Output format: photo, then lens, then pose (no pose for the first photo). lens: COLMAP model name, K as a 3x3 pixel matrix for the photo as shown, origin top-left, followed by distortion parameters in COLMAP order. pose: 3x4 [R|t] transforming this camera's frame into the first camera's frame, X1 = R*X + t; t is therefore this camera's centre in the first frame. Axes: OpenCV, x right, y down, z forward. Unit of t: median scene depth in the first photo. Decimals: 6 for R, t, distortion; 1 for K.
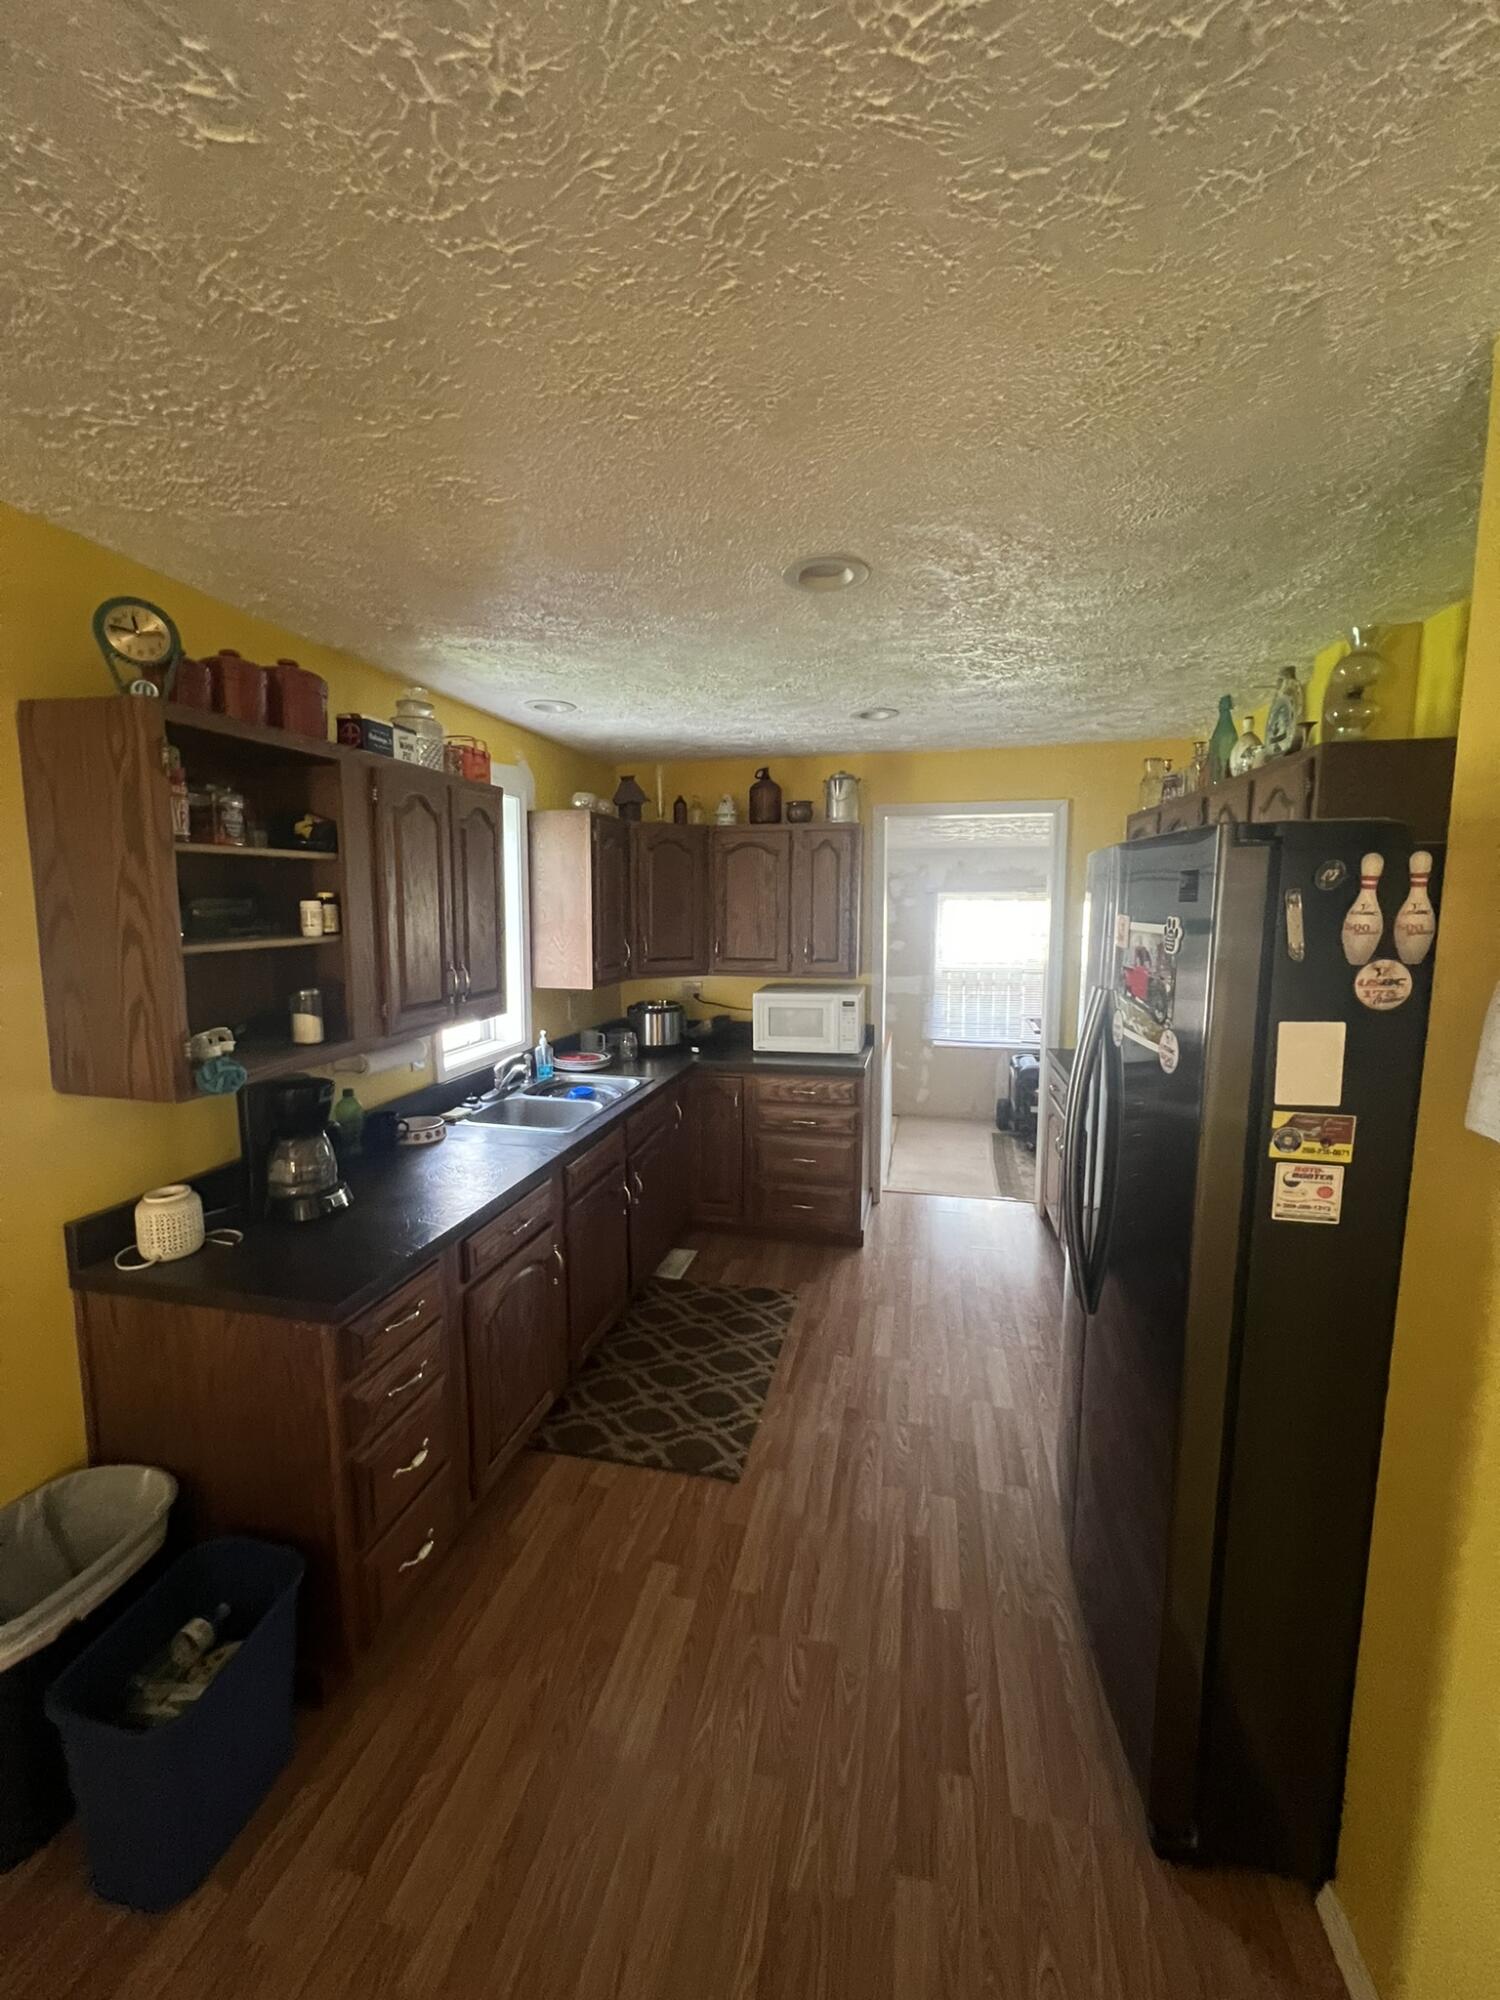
lens RADIAL K [[800.9, 0, 748.5], [0, 800.9, 996.5], [0, 0, 1]] dist [-0.000683, 0.000763]
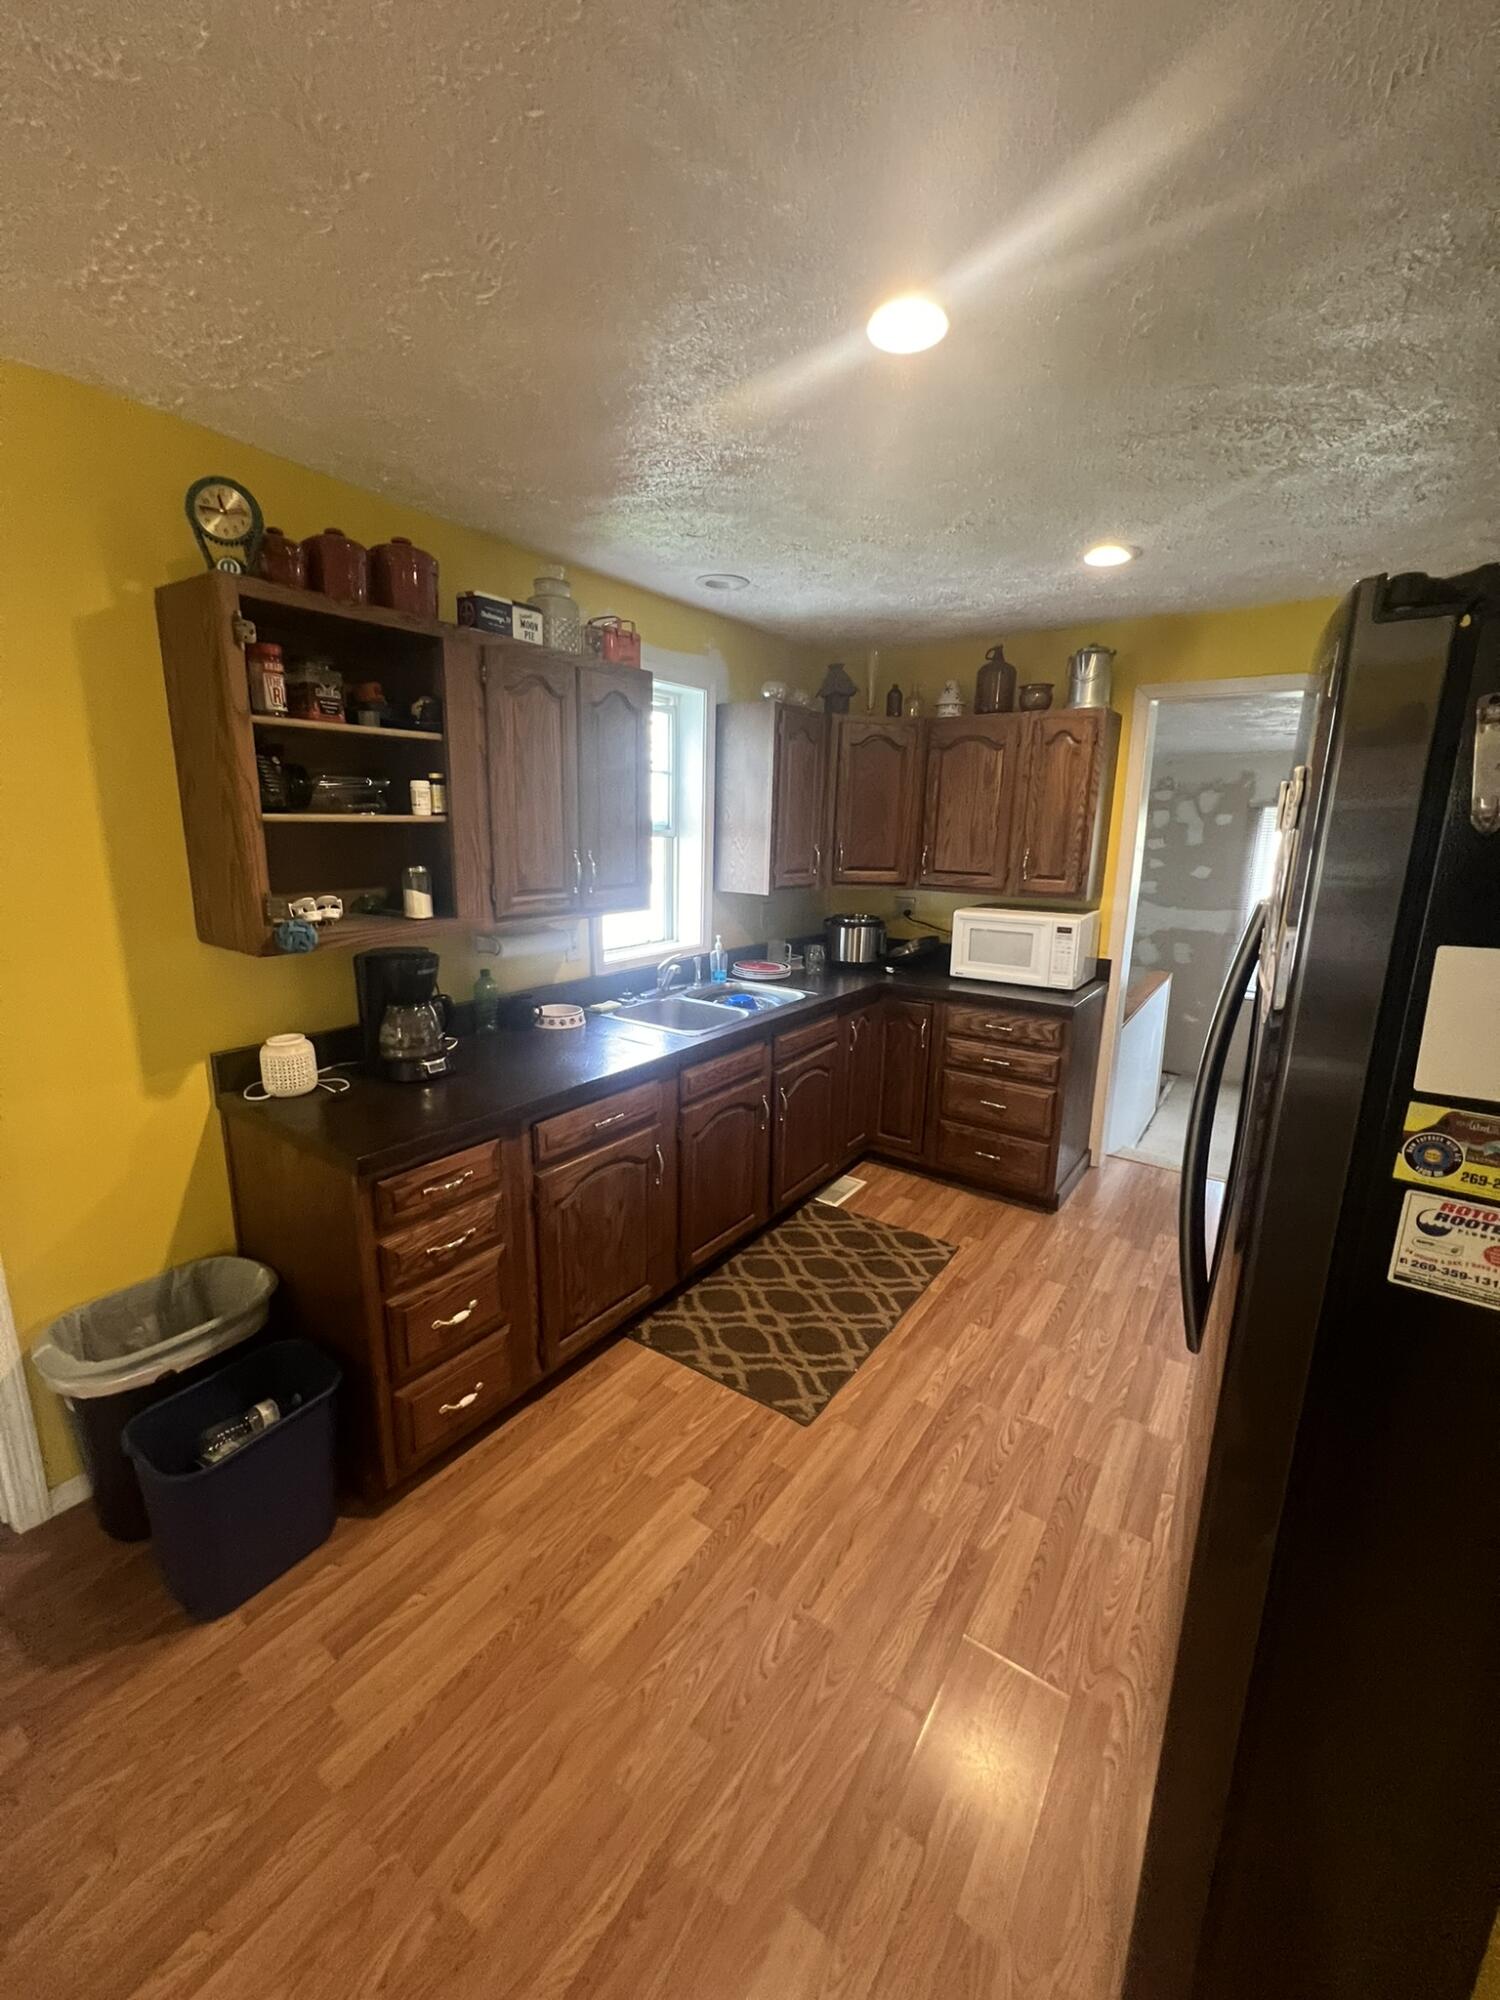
lens RADIAL K [[800.9, 0, 747.6], [0, 800.9, 997.2], [0, 0, 1]] dist [-0.000683, 0.000763]
pose [[0.923338, 0.096897, -0.371561, 0.218507], [-0.061932, 0.992549, 0.104938, 0.019883], [0.378960, -0.073881, 0.922459, 0.153438]]
